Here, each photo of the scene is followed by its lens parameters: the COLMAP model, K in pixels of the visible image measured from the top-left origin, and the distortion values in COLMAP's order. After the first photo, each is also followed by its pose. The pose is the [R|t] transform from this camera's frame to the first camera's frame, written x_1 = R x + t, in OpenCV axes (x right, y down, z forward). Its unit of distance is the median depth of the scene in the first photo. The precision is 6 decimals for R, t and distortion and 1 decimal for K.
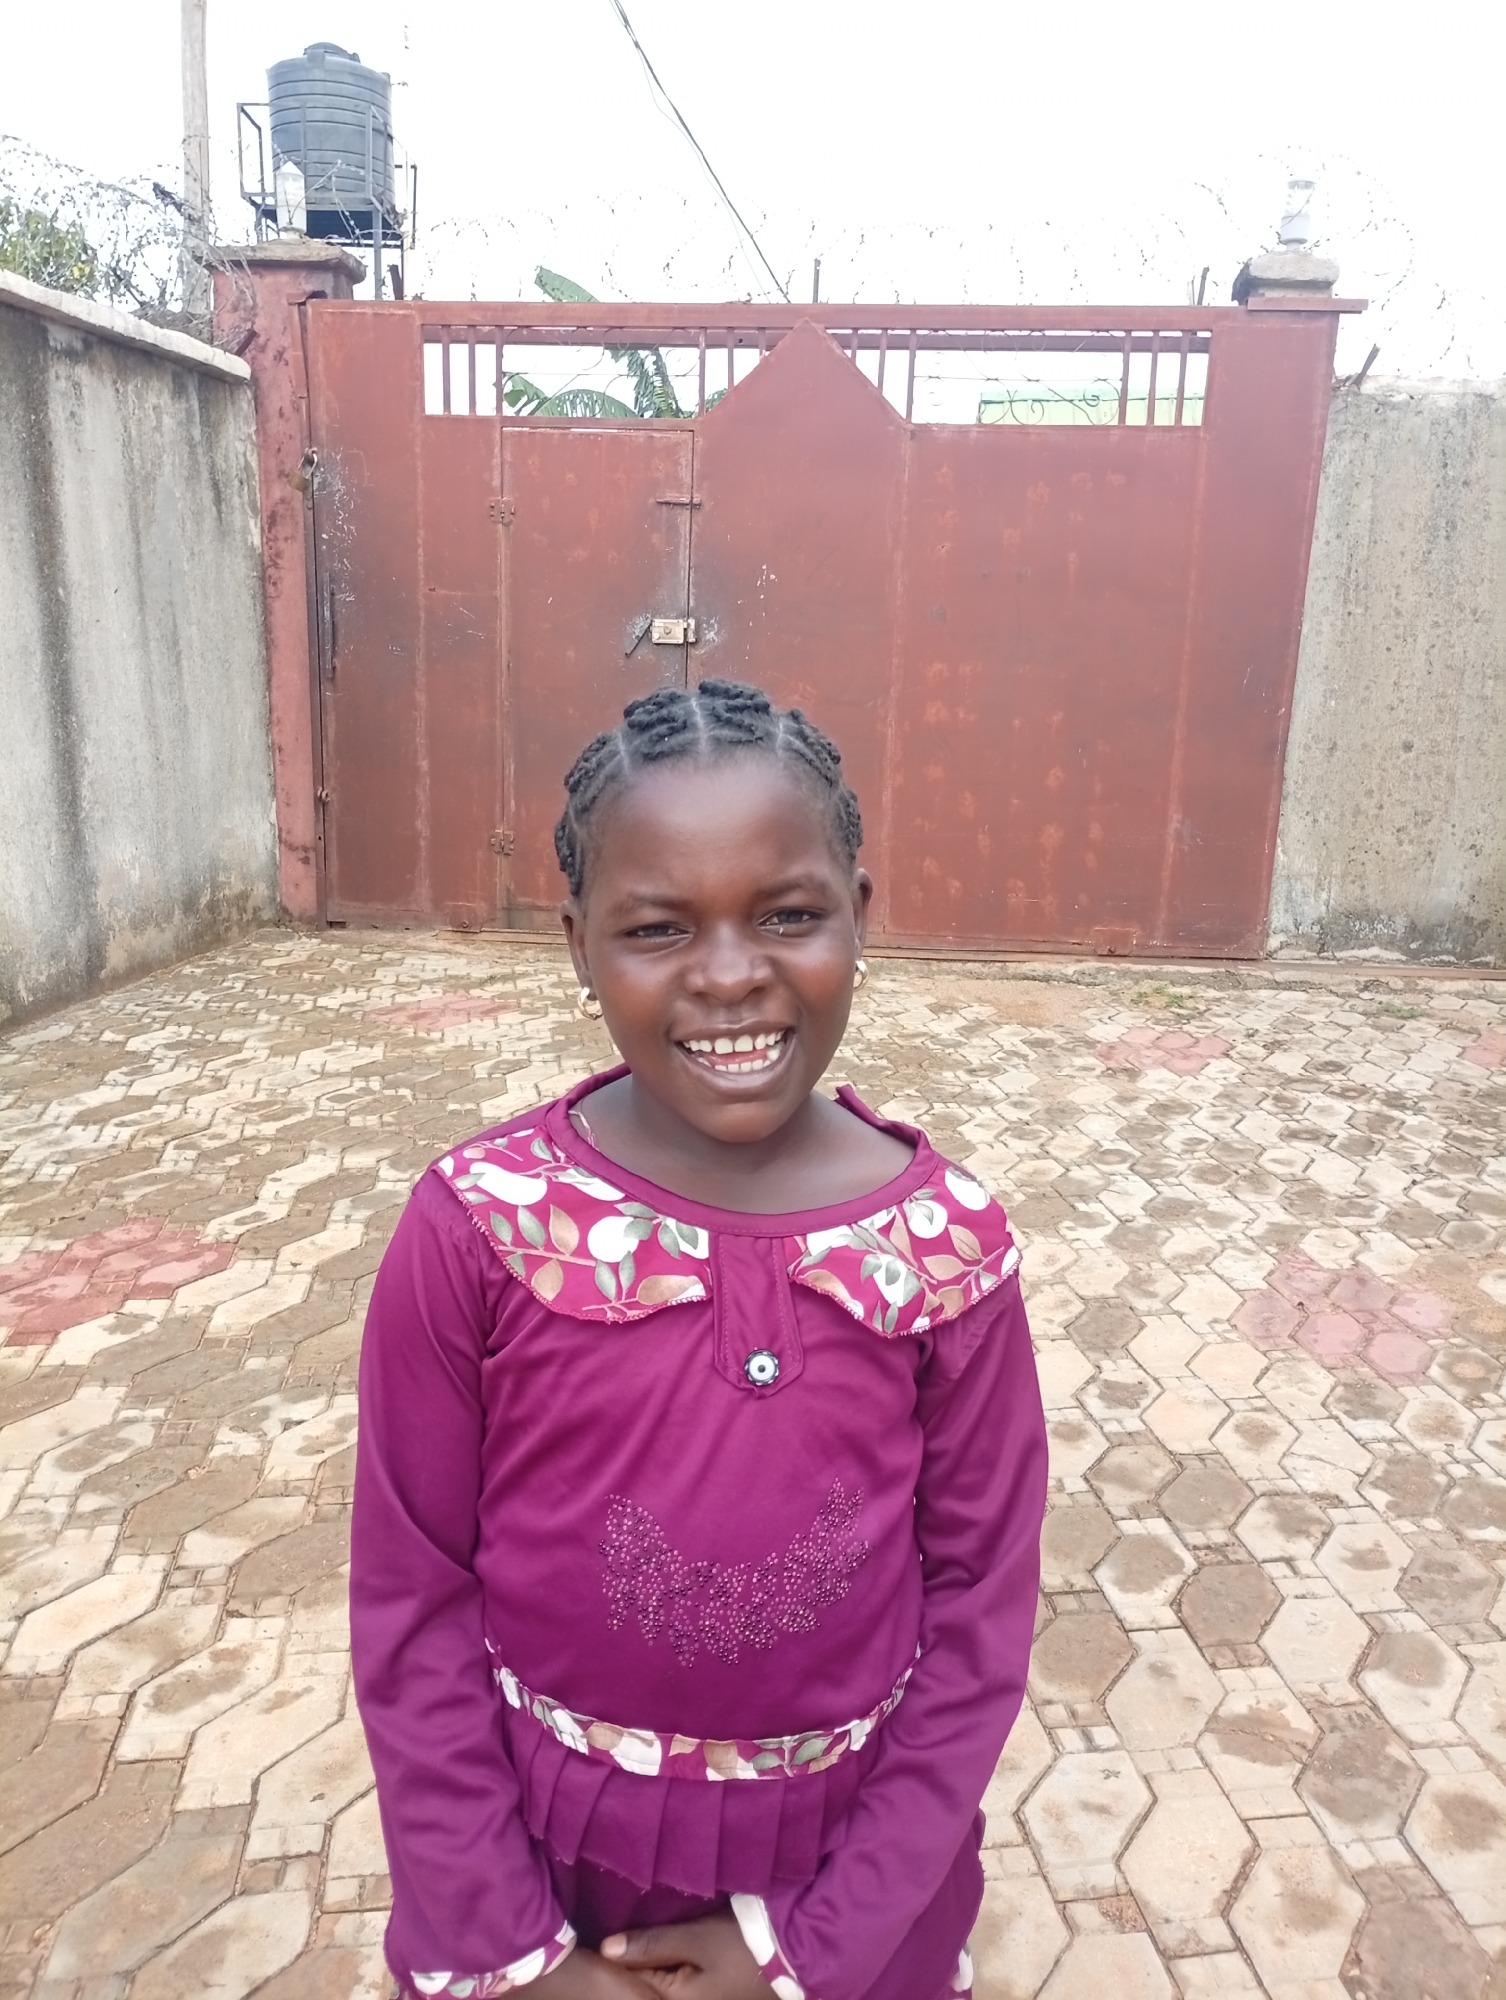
lens RADIAL K [[1497.8, 0, 754.0], [0, 1497.8, 996.1], [0, 0, 1]] dist [0.053481, -0.067450]
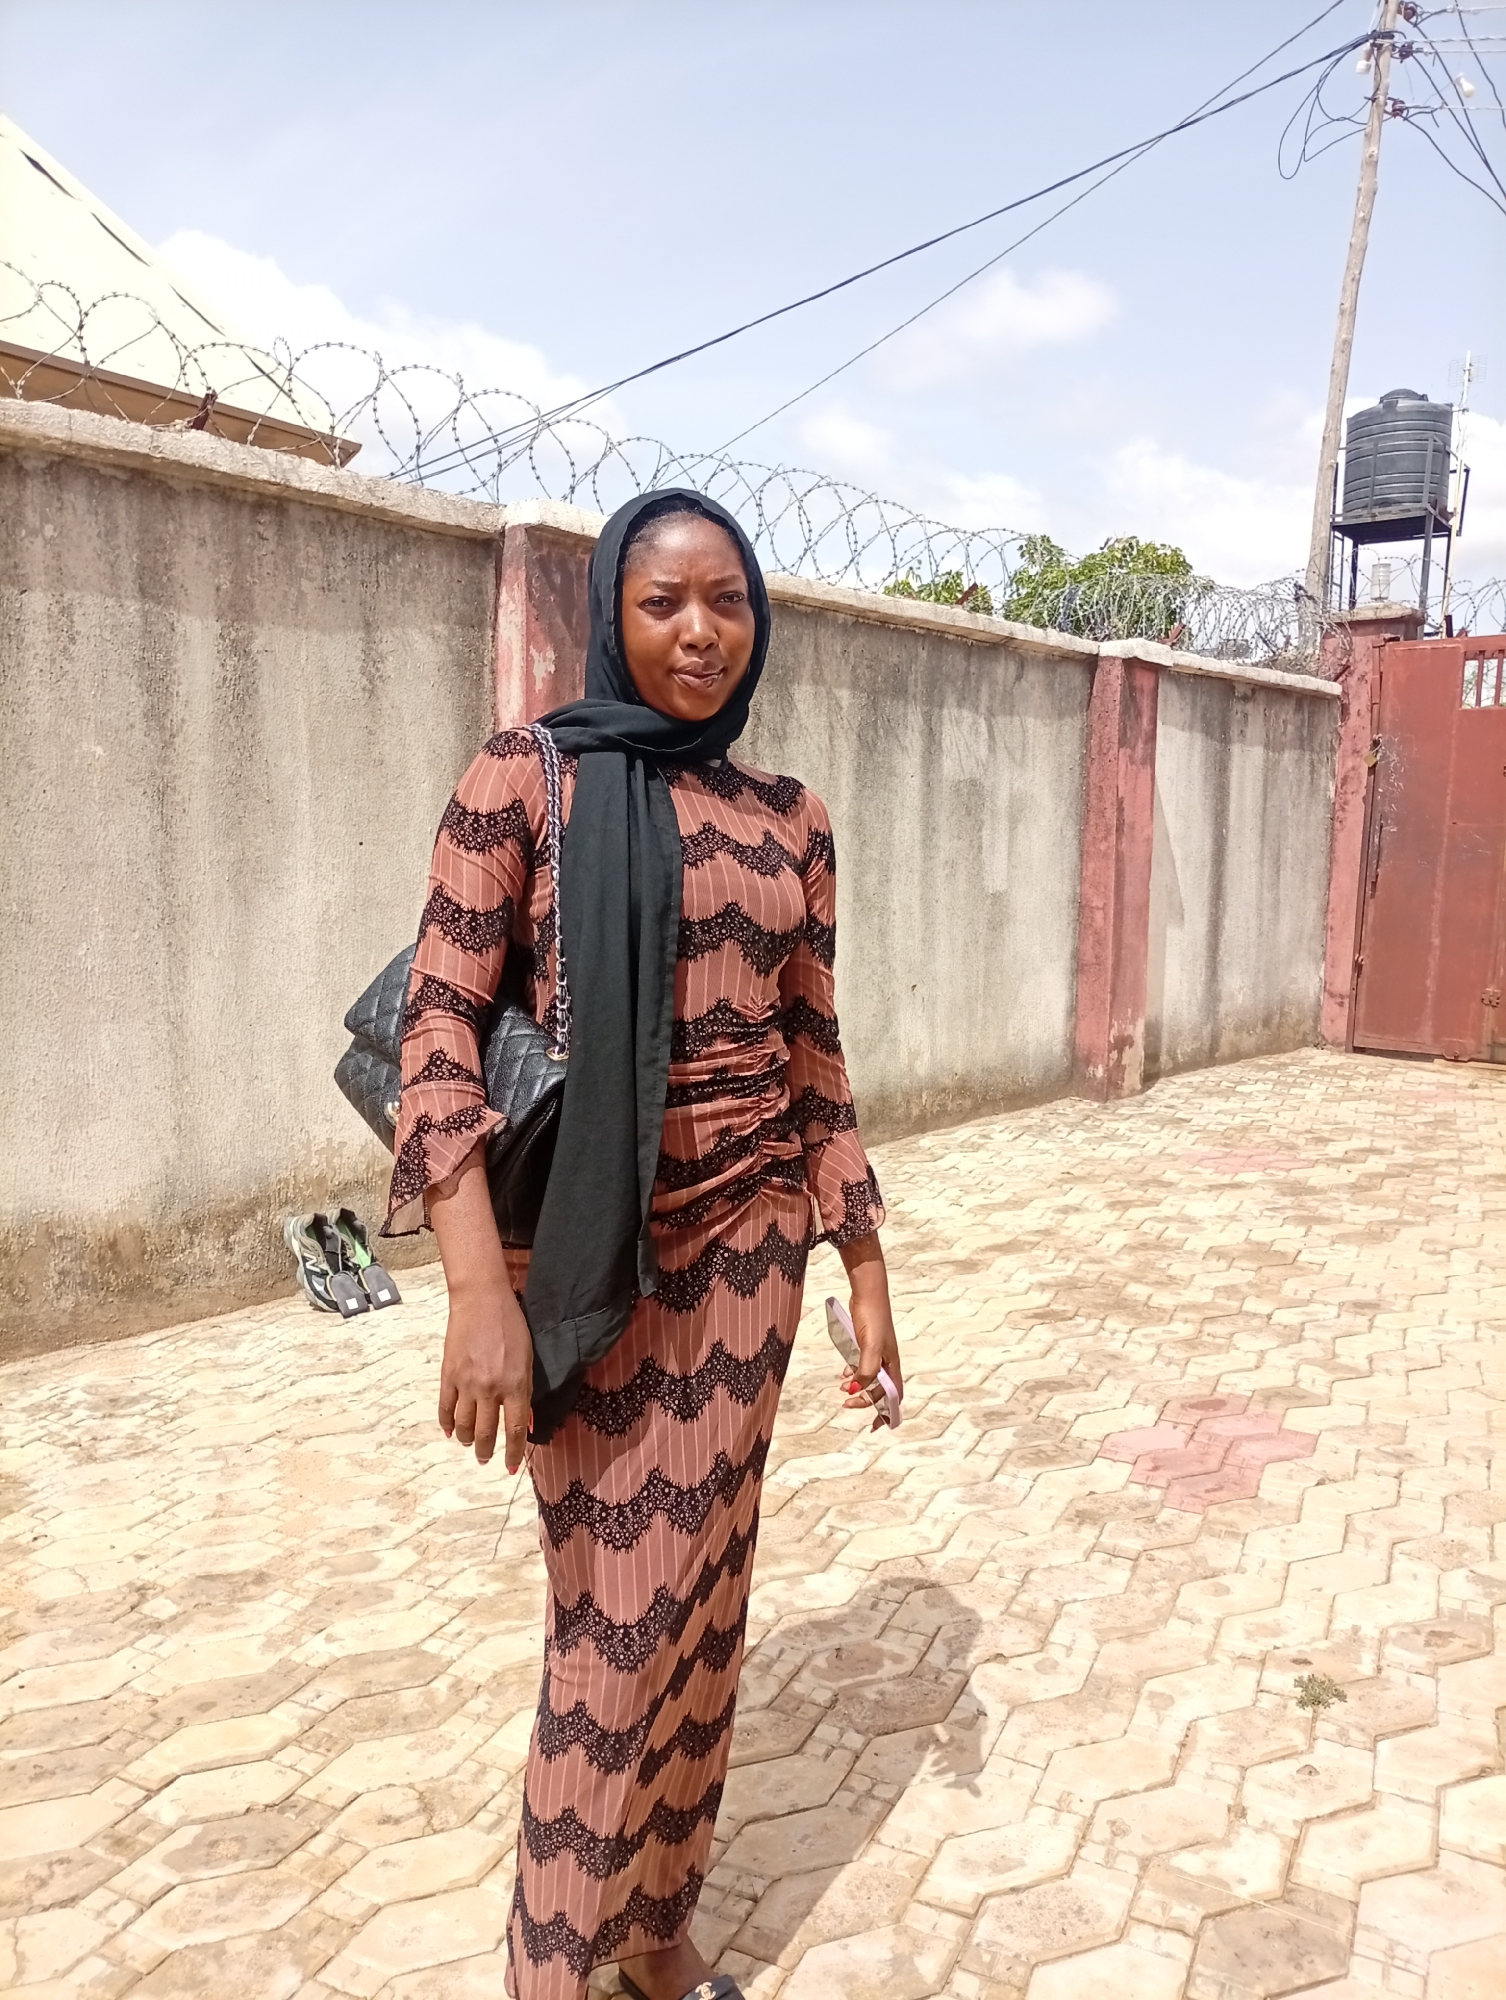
lens RADIAL K [[1497.8, 0, 758.3], [0, 1497.8, 1006.9], [0, 0, 1]] dist [0.053481, -0.067450]
pose [[0.811259, 0.058555, -0.581748, 0.105764], [-0.136452, 0.986459, -0.090994, 0.136486], [0.568542, 0.153200, 0.808263, -0.562997]]
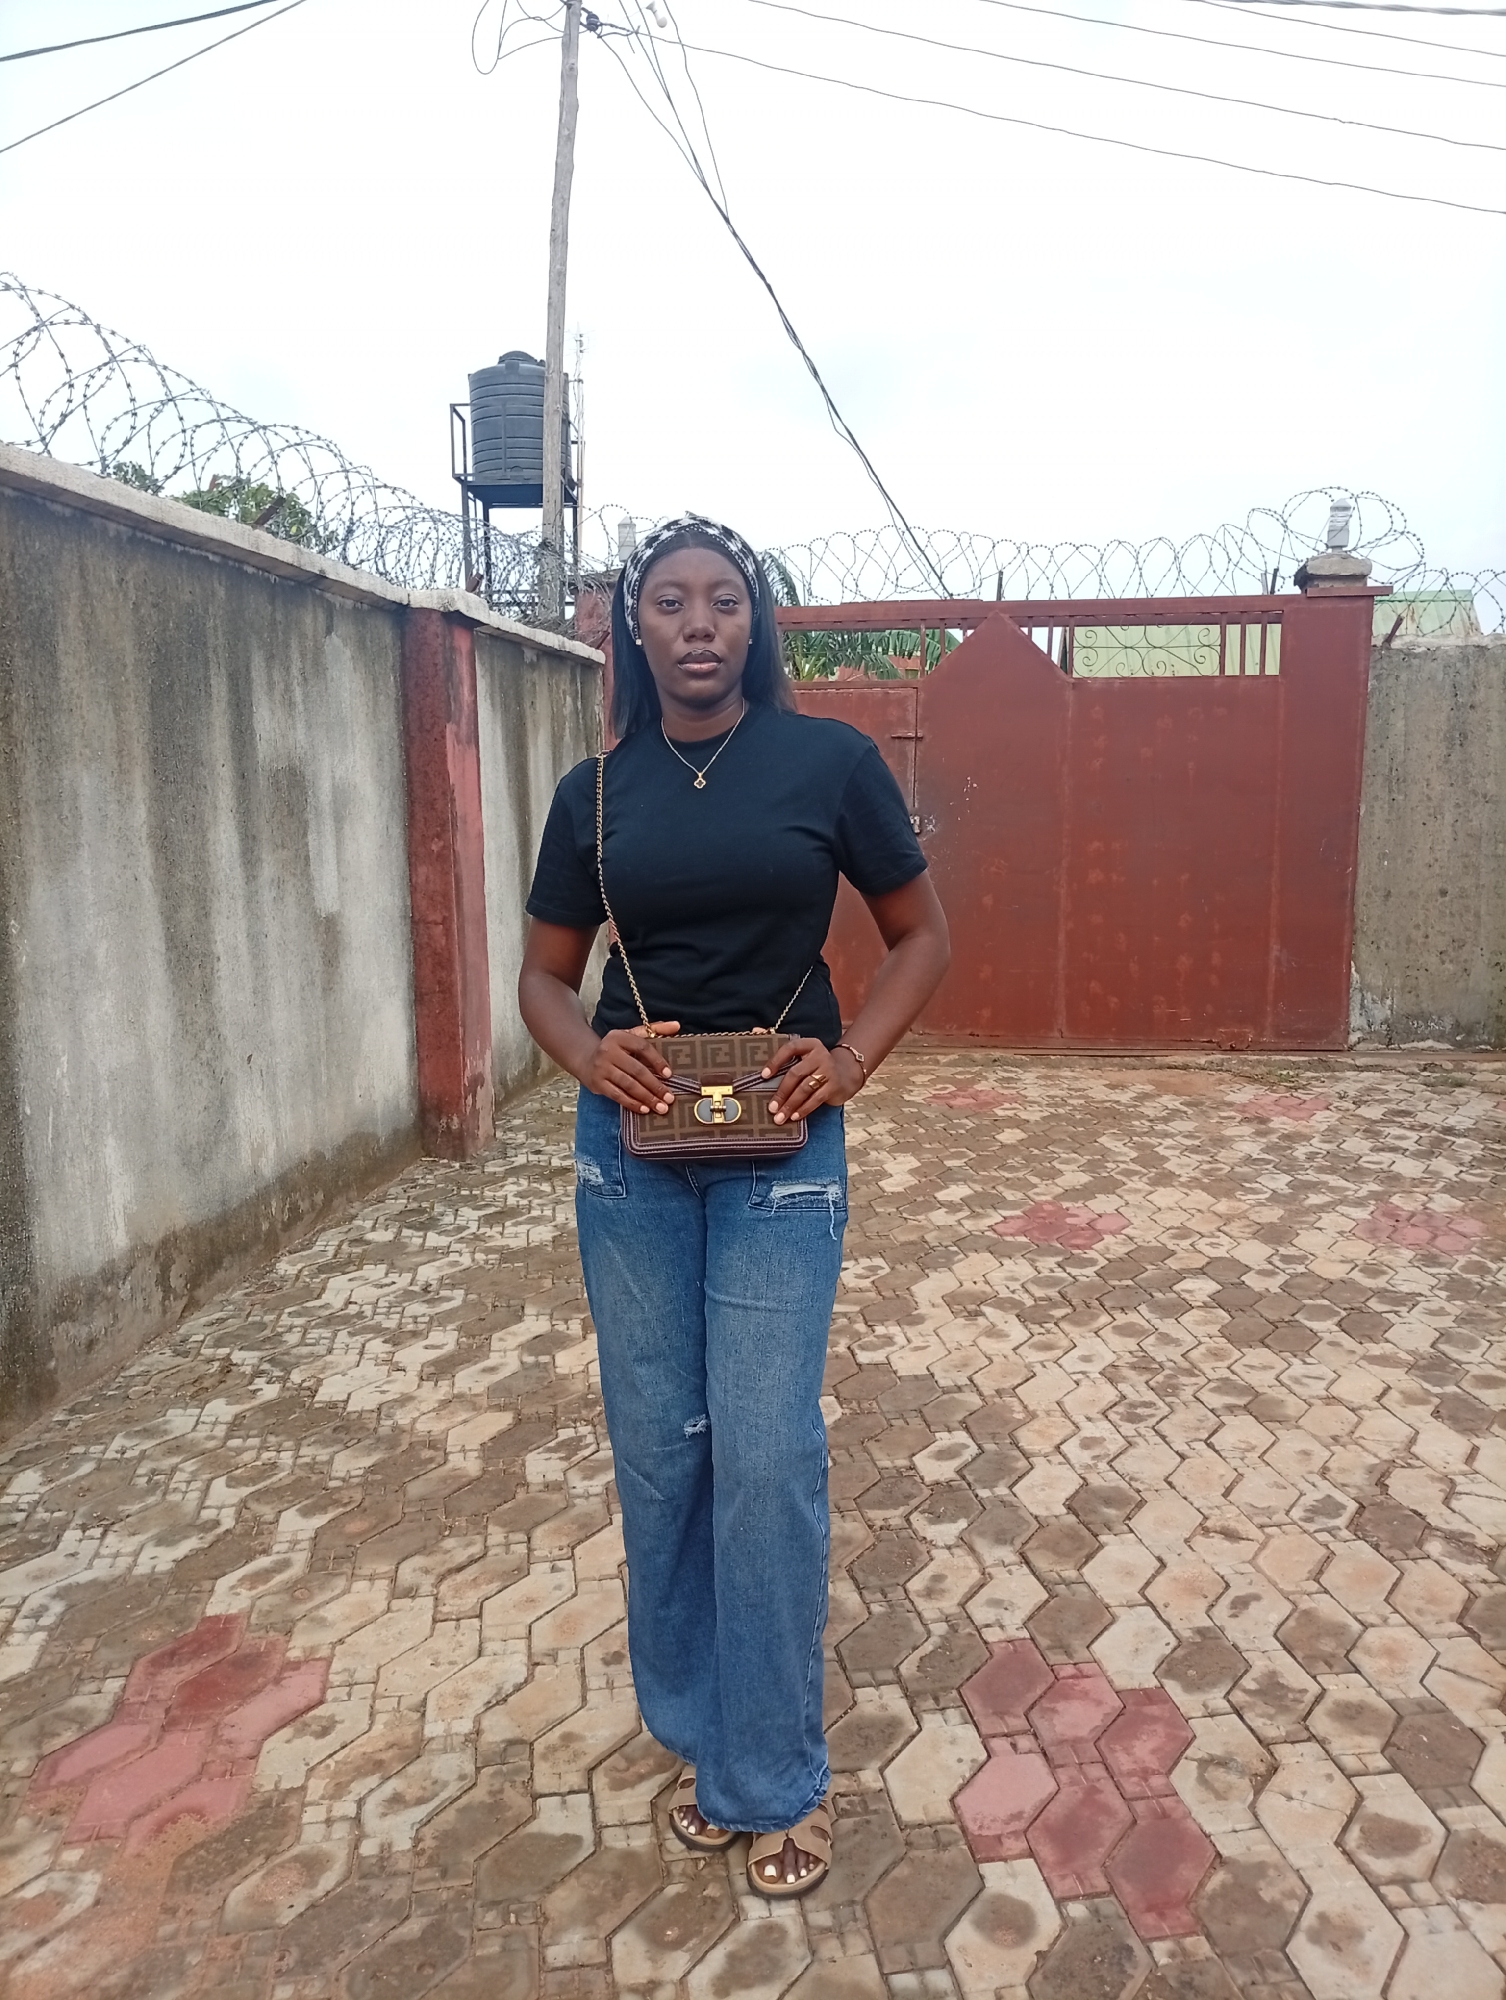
lens RADIAL K [[1497.8, 0, 747.2], [0, 1497.8, 1000.7], [0, 0, 1]] dist [0.053481, -0.067450]
pose [[0.998922, -0.025589, -0.038737, -0.152350], [0.021461, 0.994402, -0.103464, 0.063018], [0.041167, 0.102521, 0.993879, -0.389555]]
